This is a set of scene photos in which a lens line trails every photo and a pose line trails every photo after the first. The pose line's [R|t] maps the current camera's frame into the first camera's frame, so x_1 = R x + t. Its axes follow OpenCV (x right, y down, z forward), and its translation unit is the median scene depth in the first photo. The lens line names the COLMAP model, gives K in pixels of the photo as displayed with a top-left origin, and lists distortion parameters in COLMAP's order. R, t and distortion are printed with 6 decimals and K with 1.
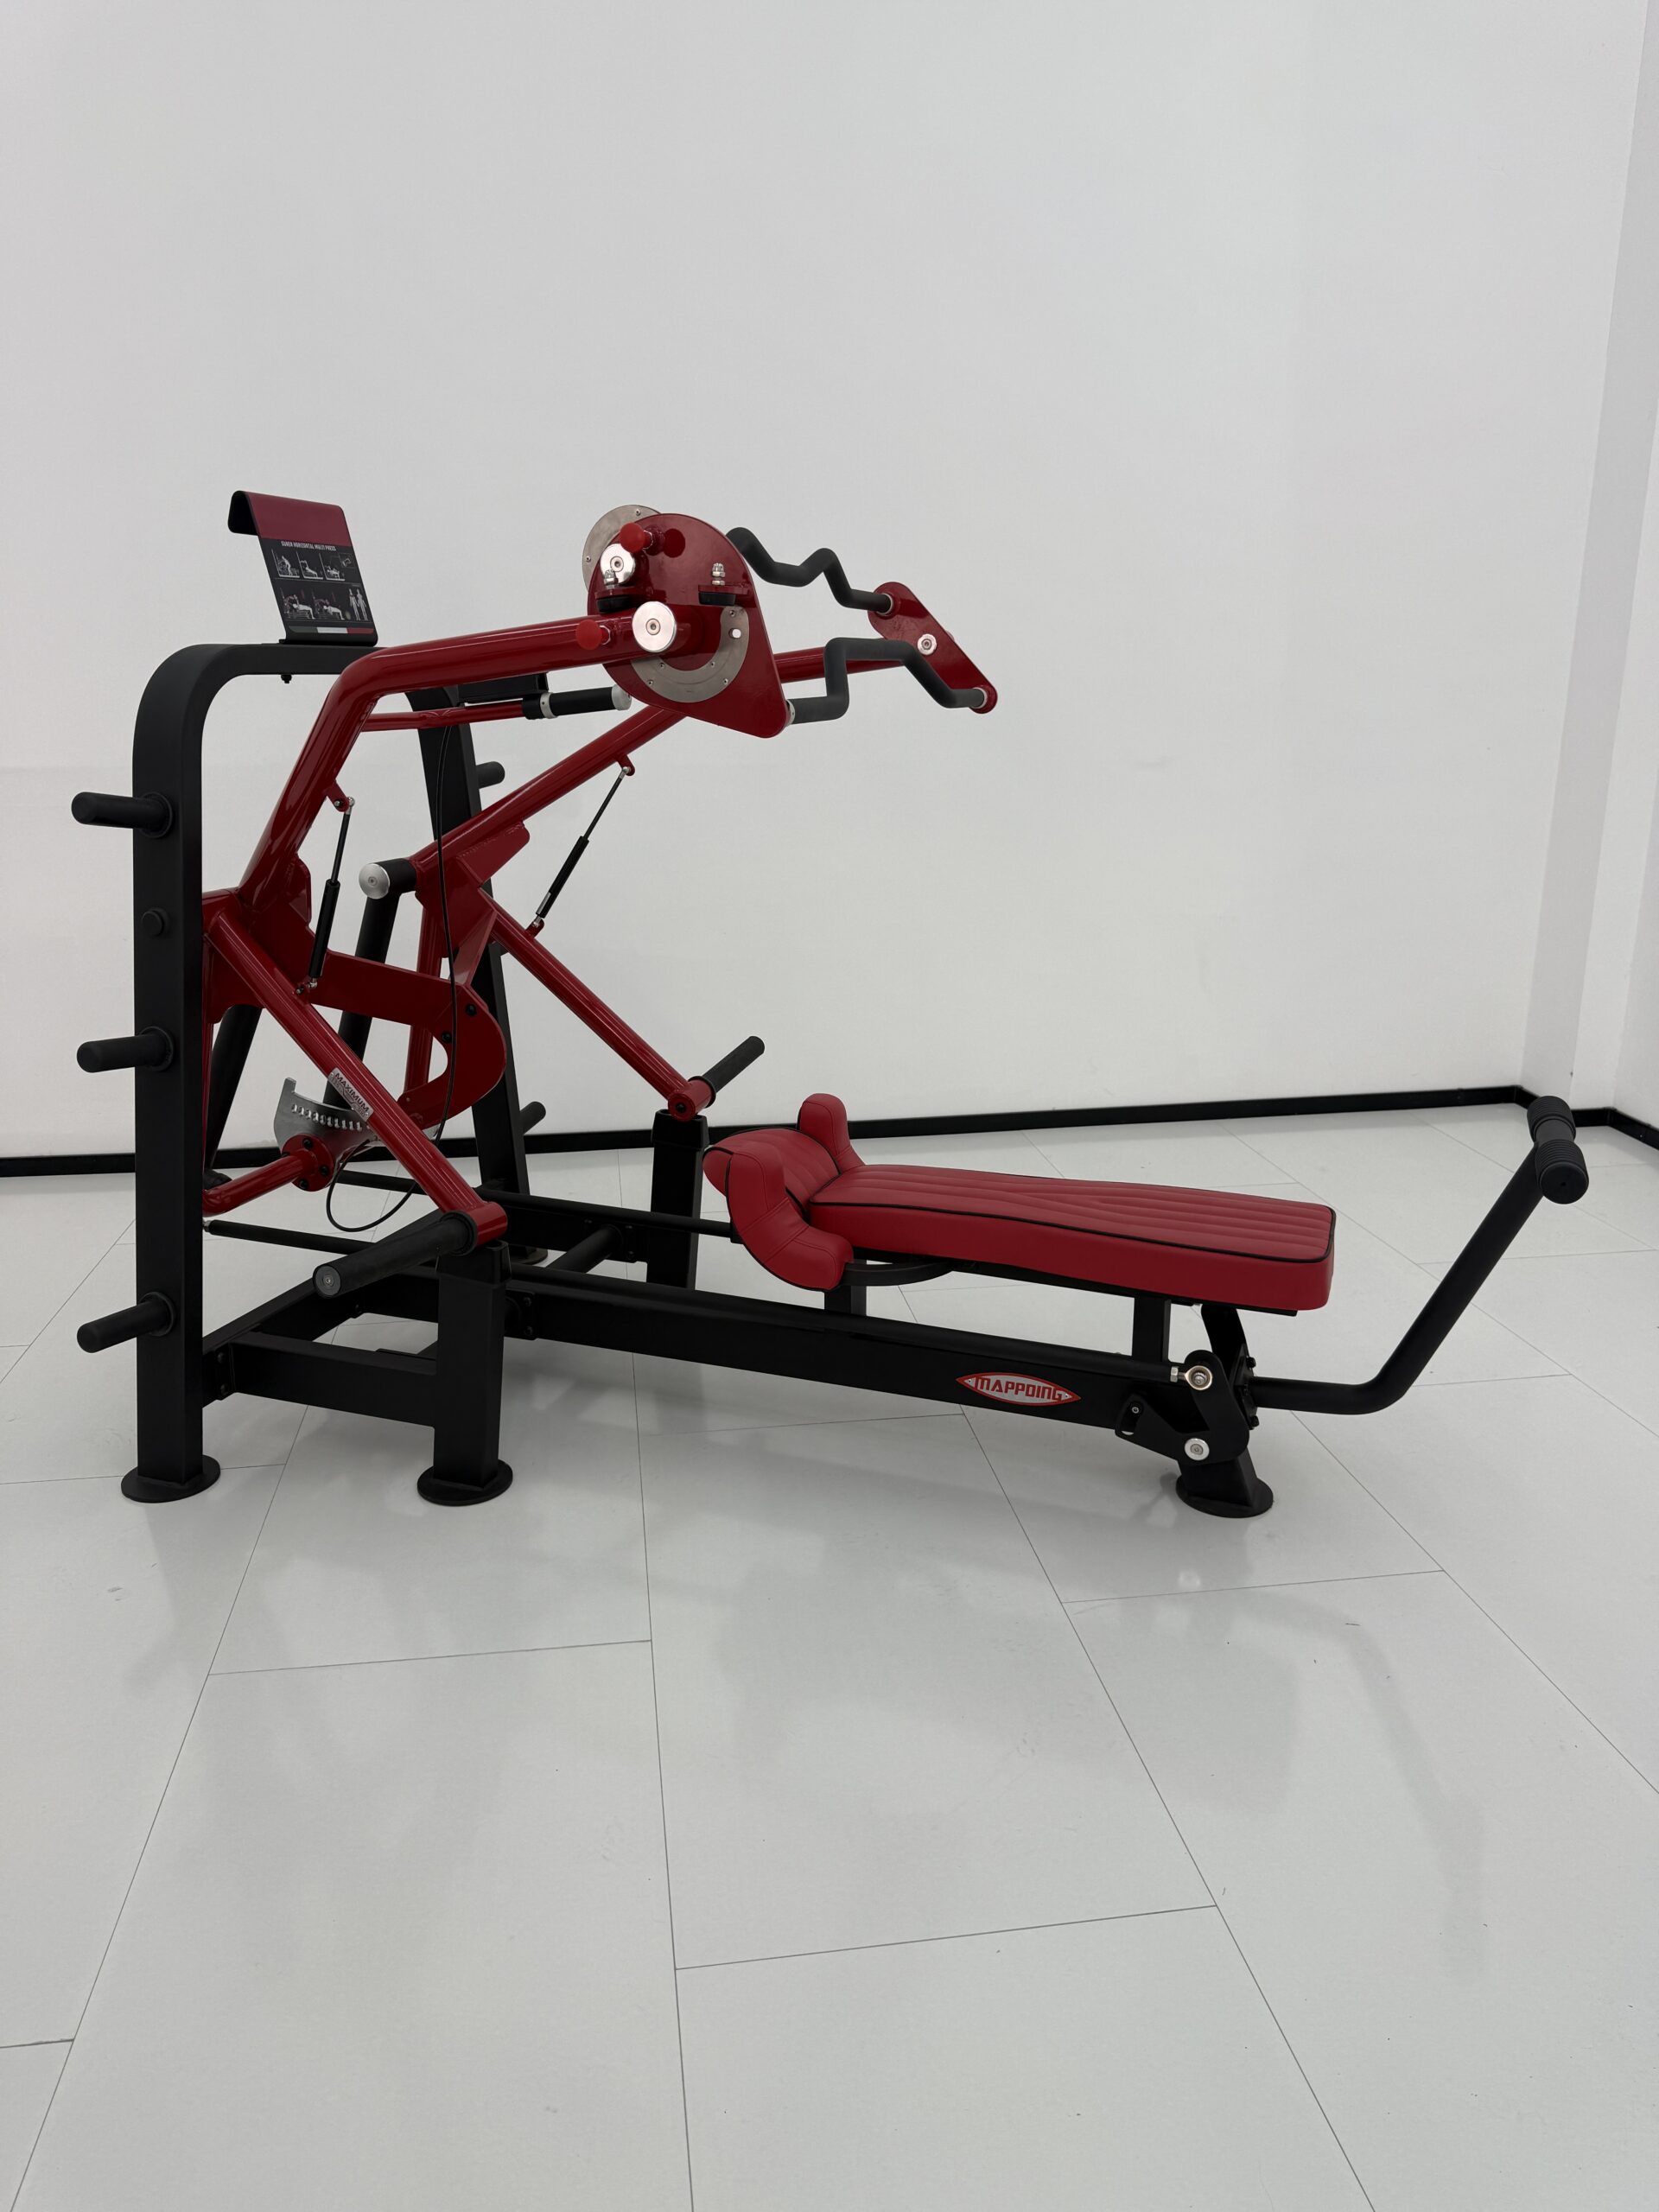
lens RADIAL K [[1584.4, 0, 821.2], [0, 1584.4, 1113.9], [0, 0, 1]] dist [0.066687, -0.060768]
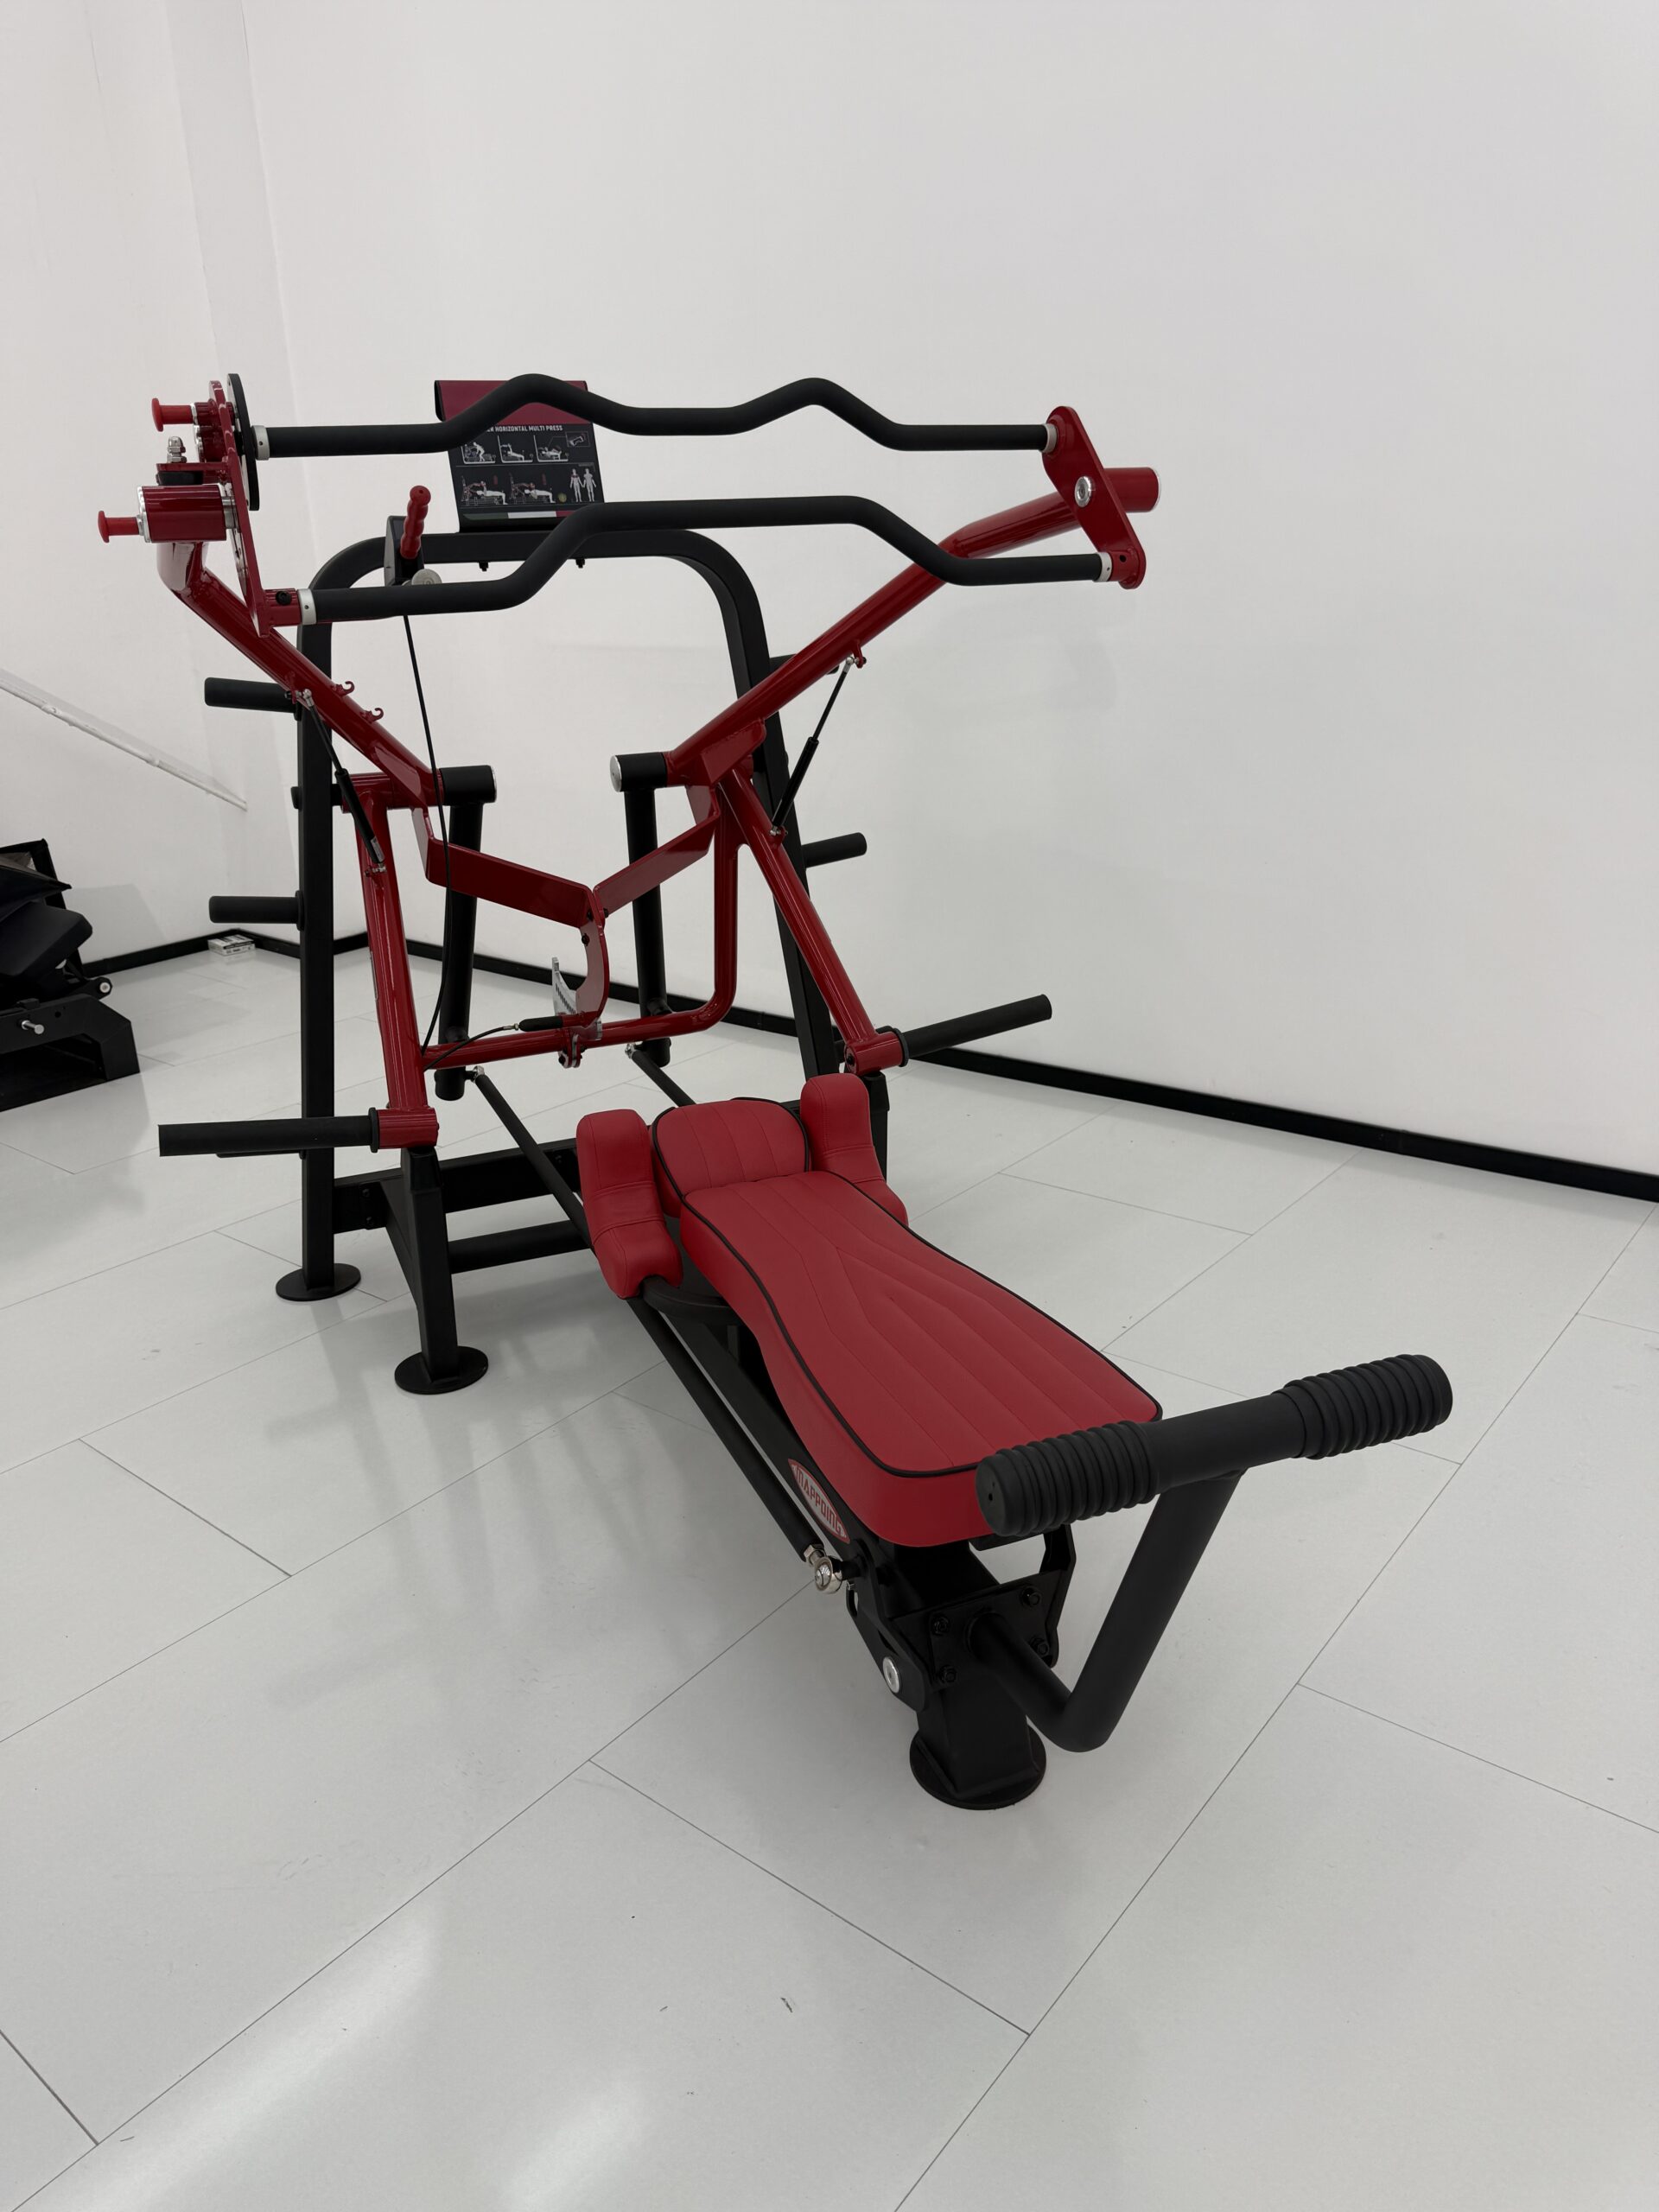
lens RADIAL K [[1584.4, 0, 824.9], [0, 1584.4, 1117.5], [0, 0, 1]] dist [0.066687, -0.060768]
pose [[0.677240, 0.222344, -0.701362, 0.587548], [-0.163316, 0.974894, 0.151360, -0.116208], [0.717408, 0.012036, 0.696549, 0.438541]]
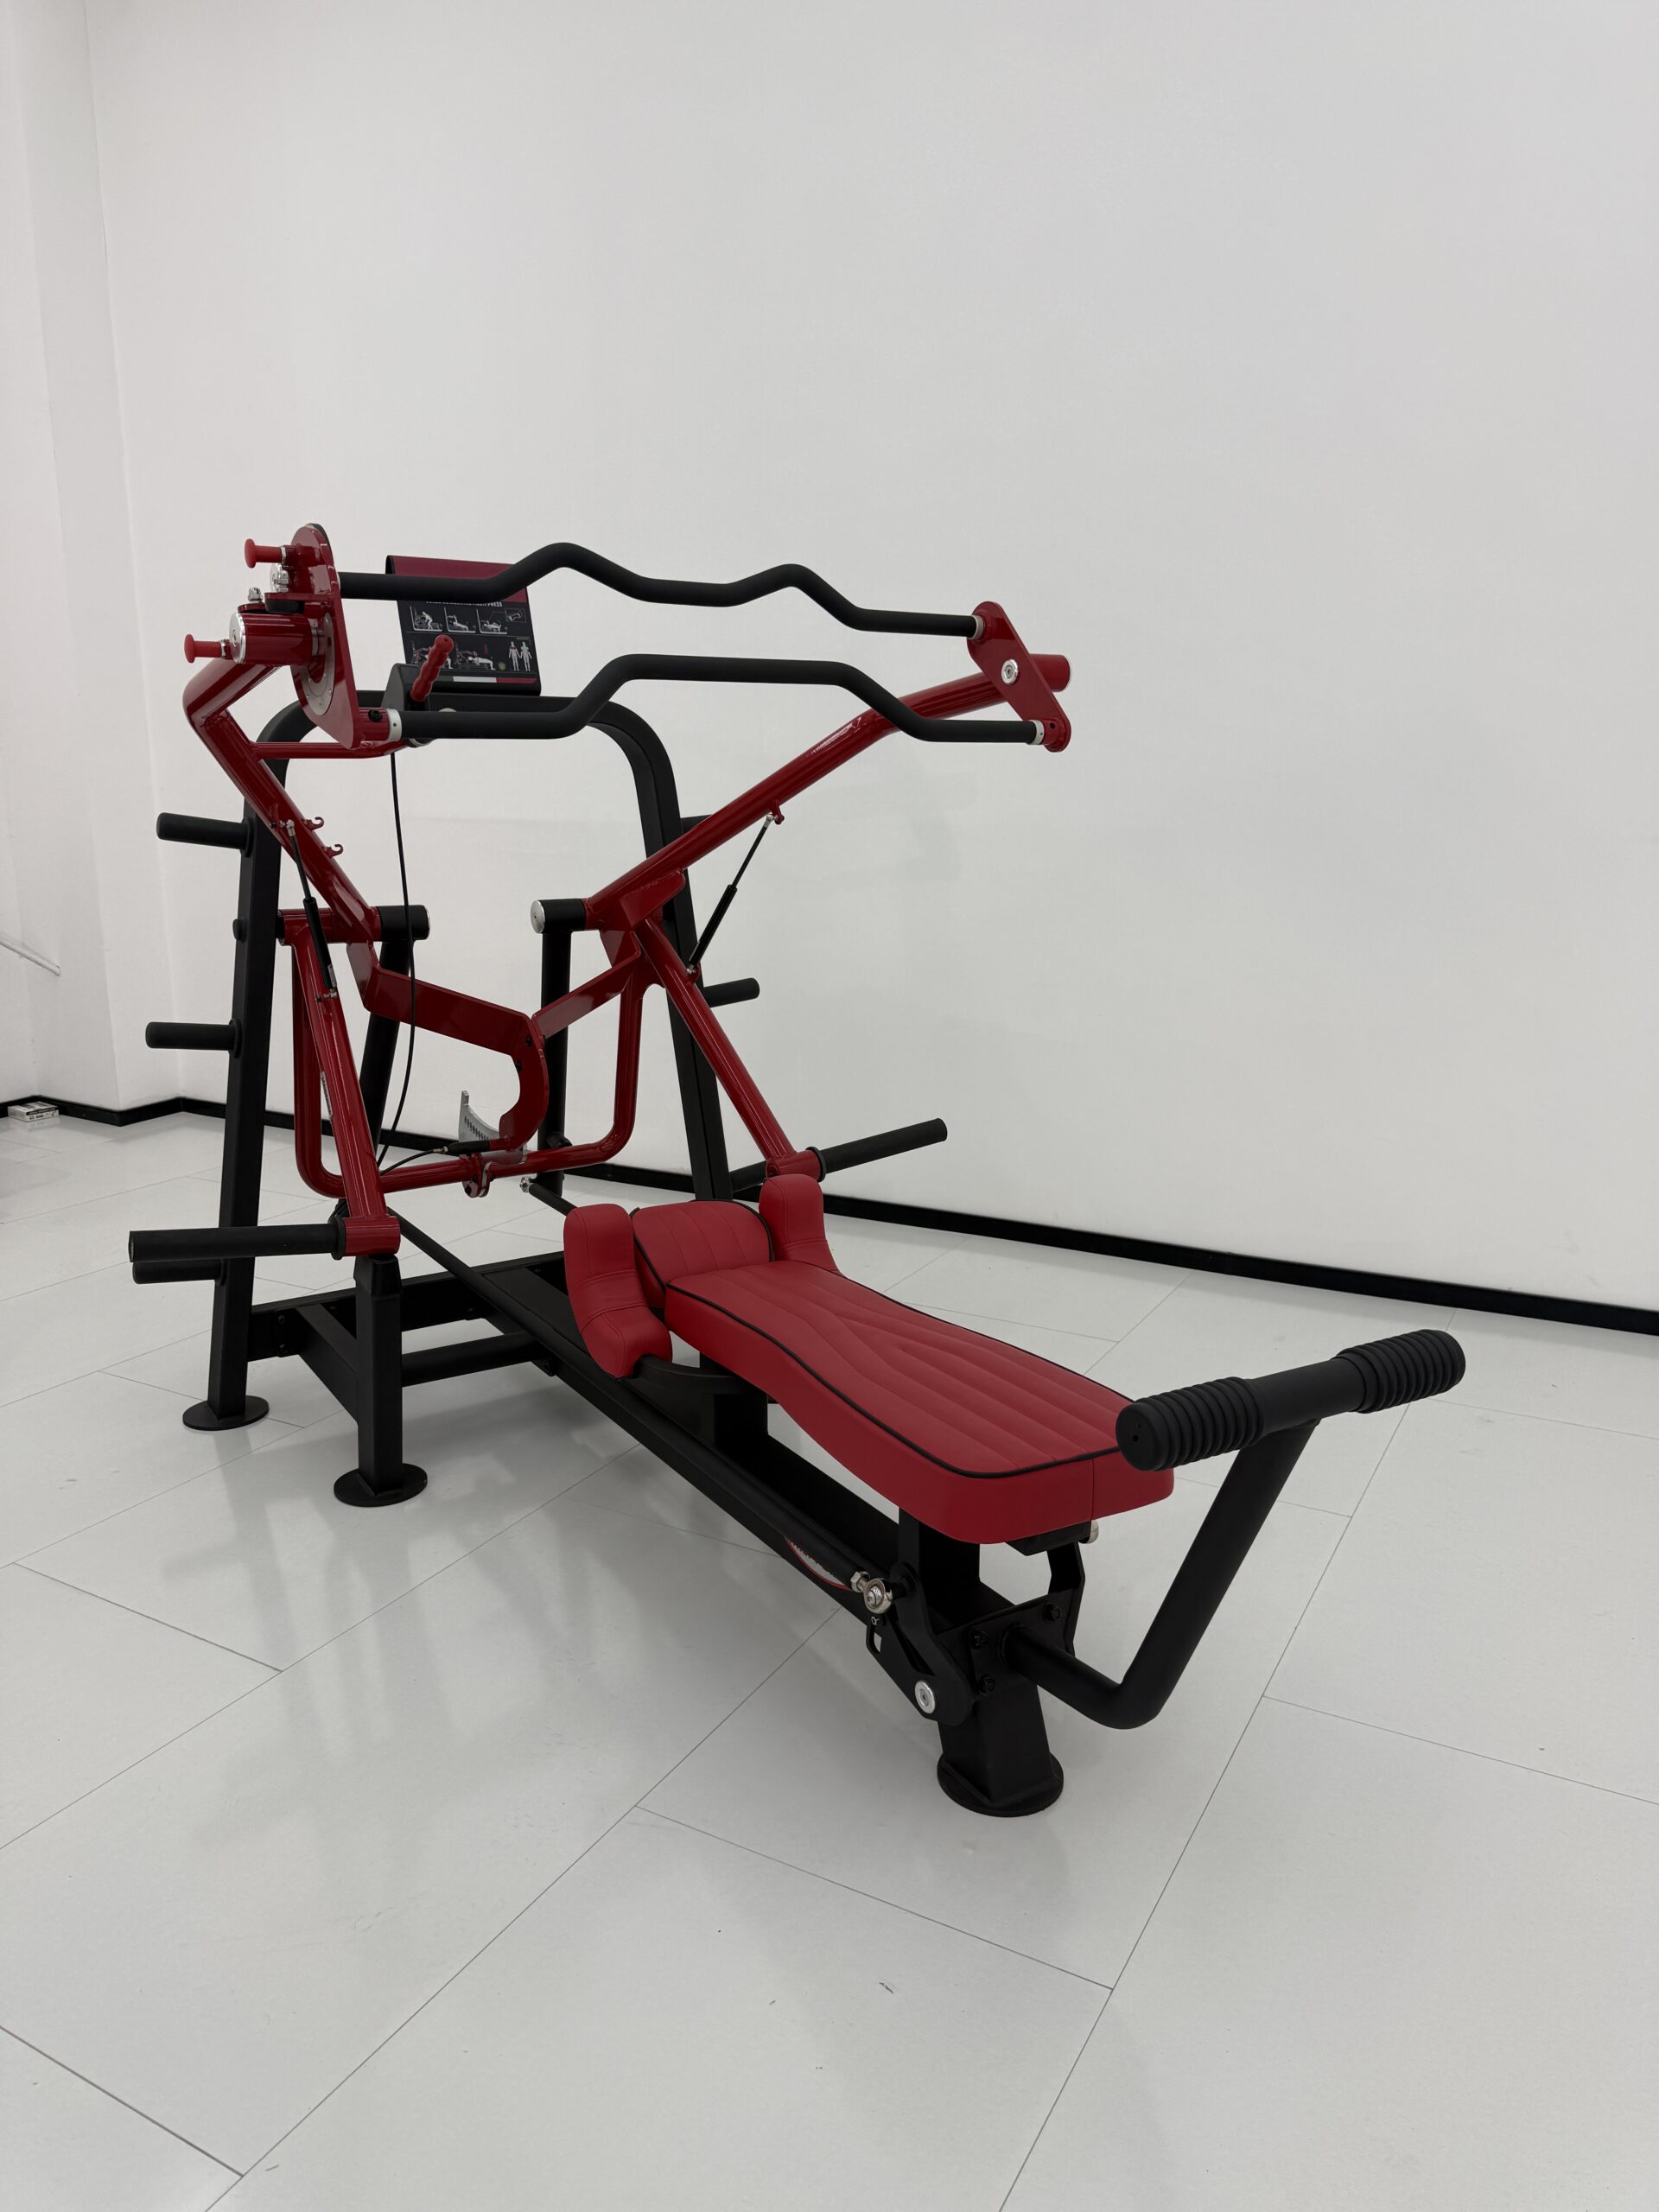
lens RADIAL K [[1584.4, 0, 809.3], [0, 1584.4, 1126.5], [0, 0, 1]] dist [0.066687, -0.060768]
pose [[0.789457, 0.131846, -0.599478, 0.549380], [-0.164369, 0.986399, 0.000485, -0.041846], [0.591389, 0.098153, 0.800391, 0.298453]]
